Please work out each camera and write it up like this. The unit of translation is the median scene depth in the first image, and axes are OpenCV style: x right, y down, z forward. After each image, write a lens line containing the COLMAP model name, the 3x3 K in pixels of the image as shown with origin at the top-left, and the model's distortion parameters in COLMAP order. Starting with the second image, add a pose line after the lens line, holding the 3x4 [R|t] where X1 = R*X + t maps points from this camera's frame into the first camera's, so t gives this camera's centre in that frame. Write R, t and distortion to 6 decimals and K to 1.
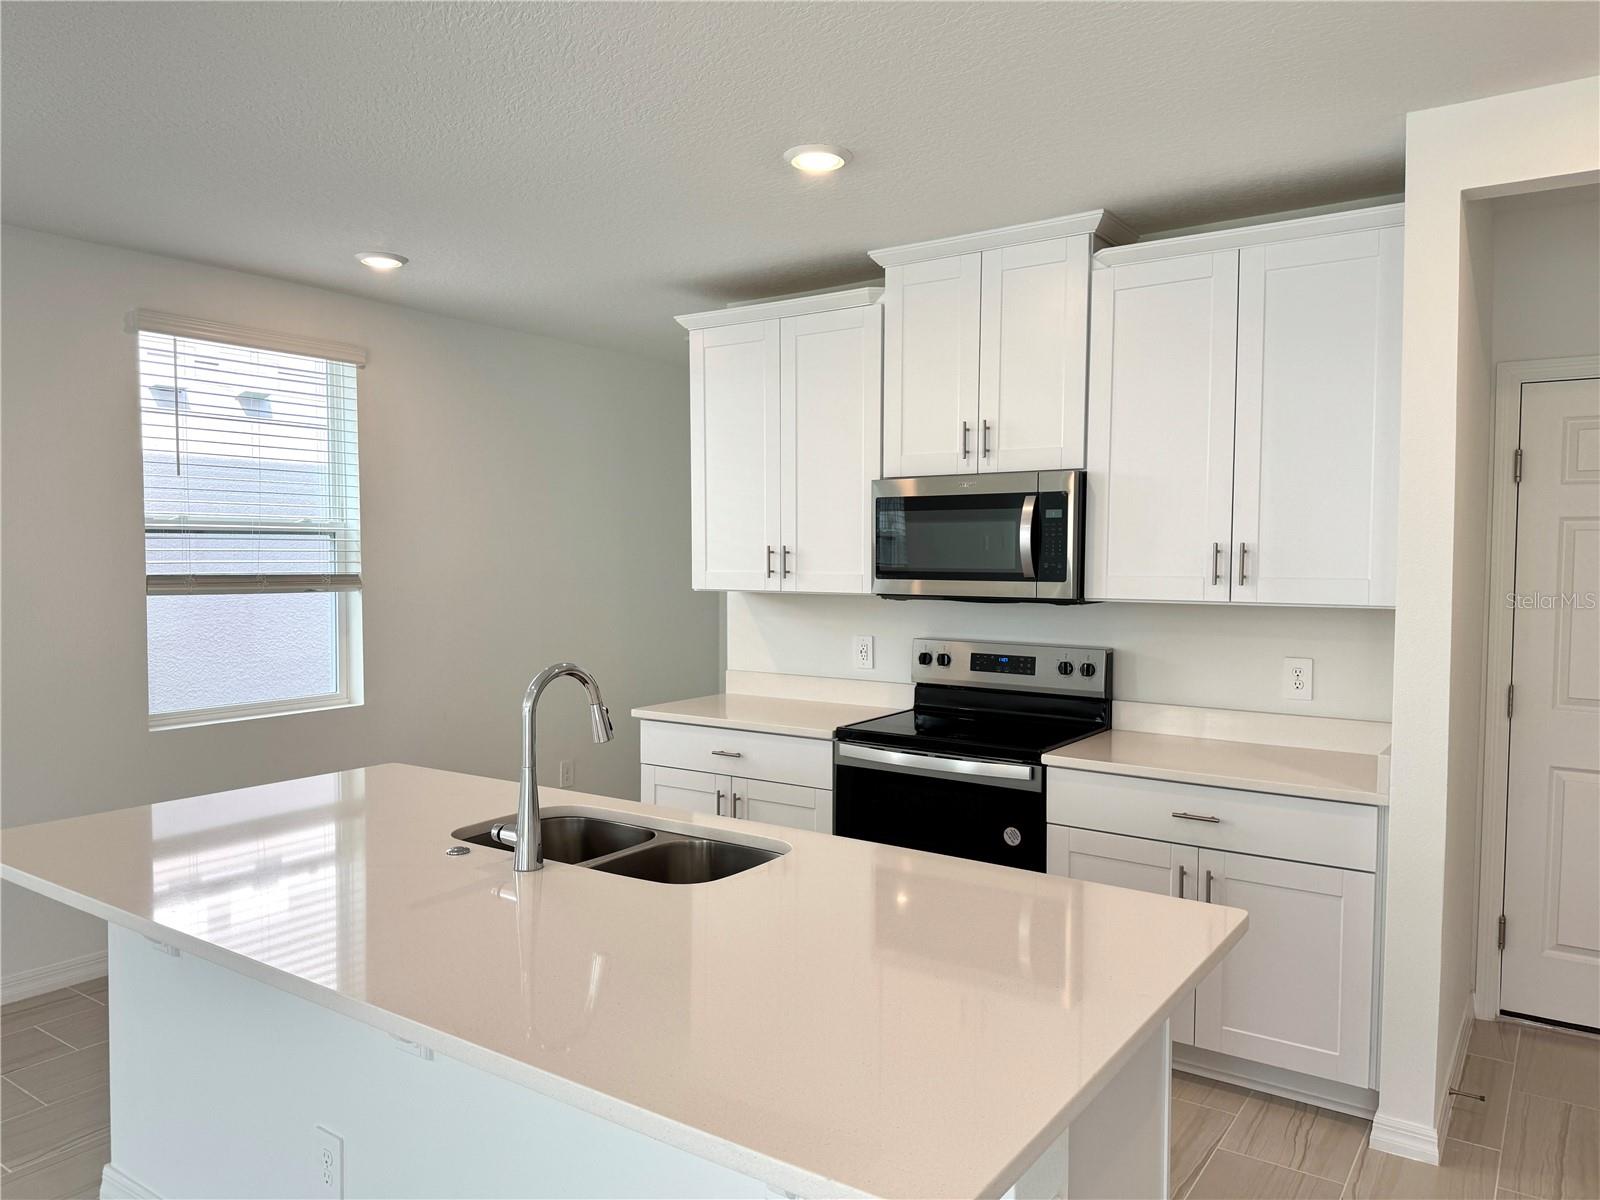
lens RADIAL K [[1139.4, 0, 800.0], [0, 1139.4, 600.0], [0, 0, 1]] dist [0.003121, -0.002080]
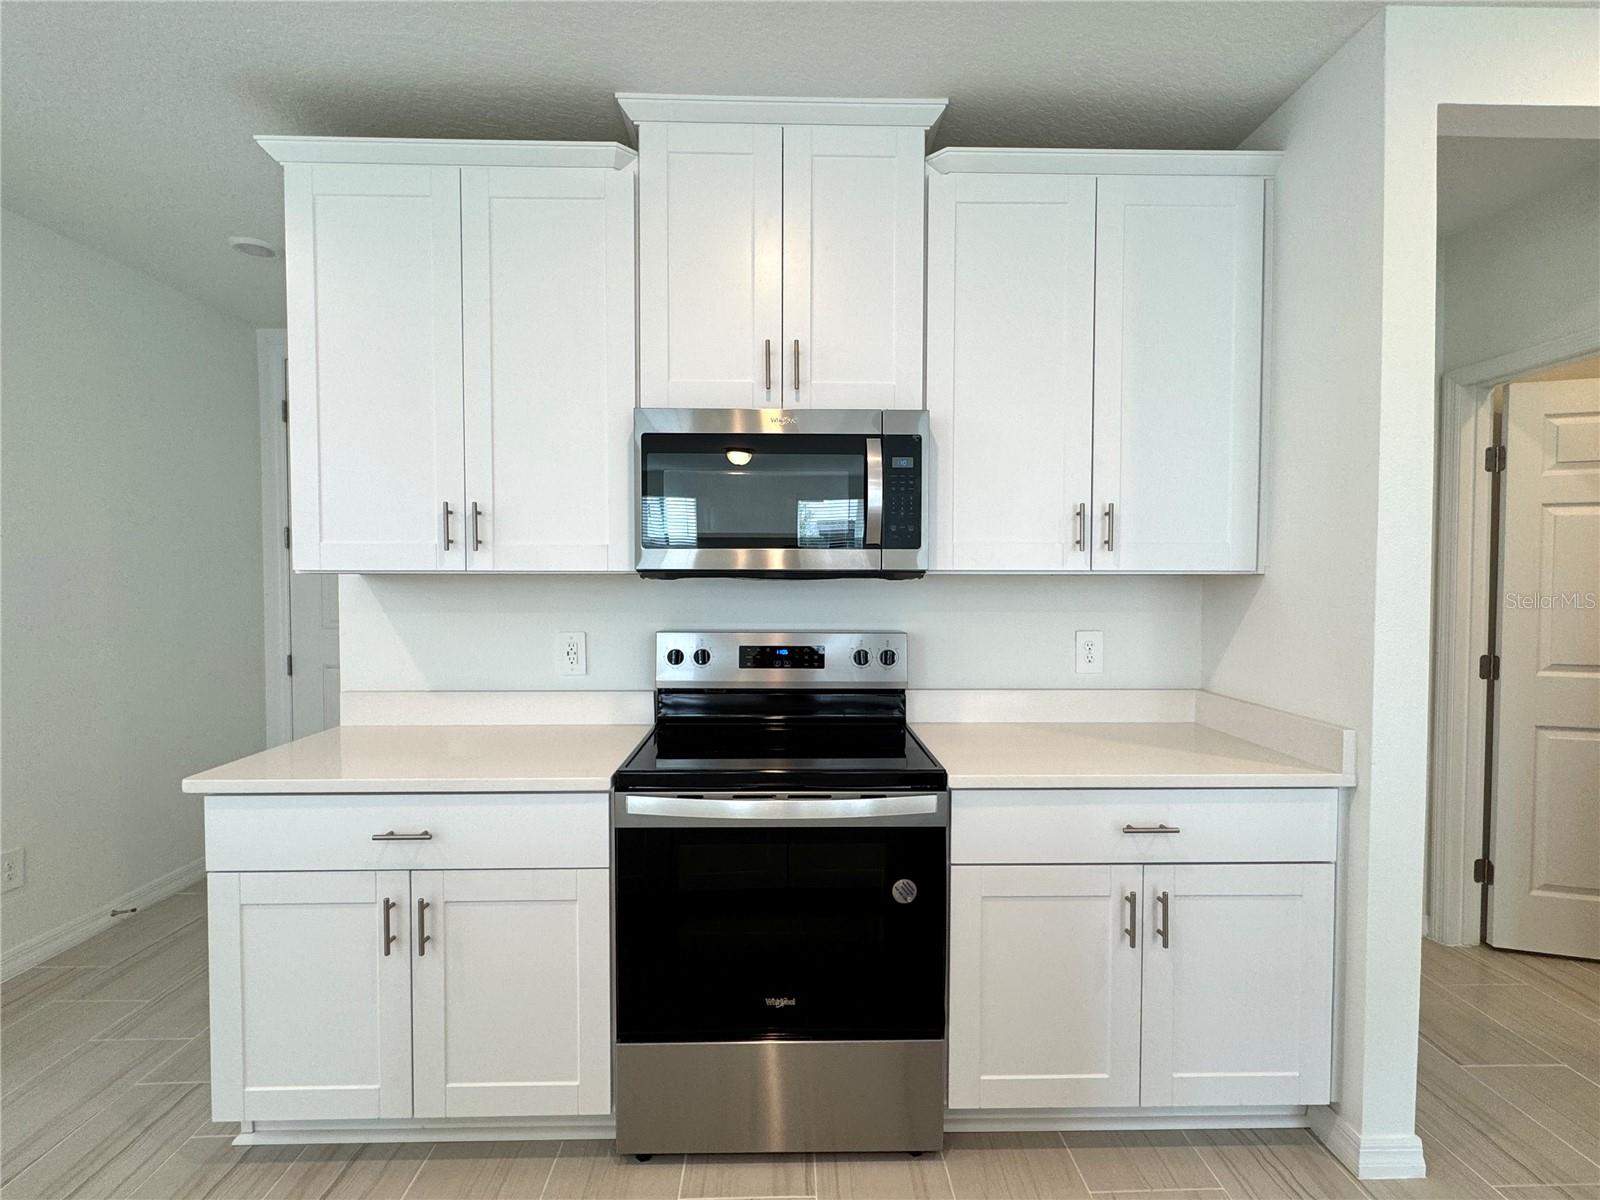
lens RADIAL K [[723.9, 0, 800.0], [0, 723.9, 600.0], [0, 0, 1]] dist [-0.028809, 0.017783]
pose [[0.802161, -0.018598, 0.596818, -0.126528], [0.025992, 0.999655, -0.003784, 0.018219], [-0.596542, 0.018549, 0.802368, 0.600028]]
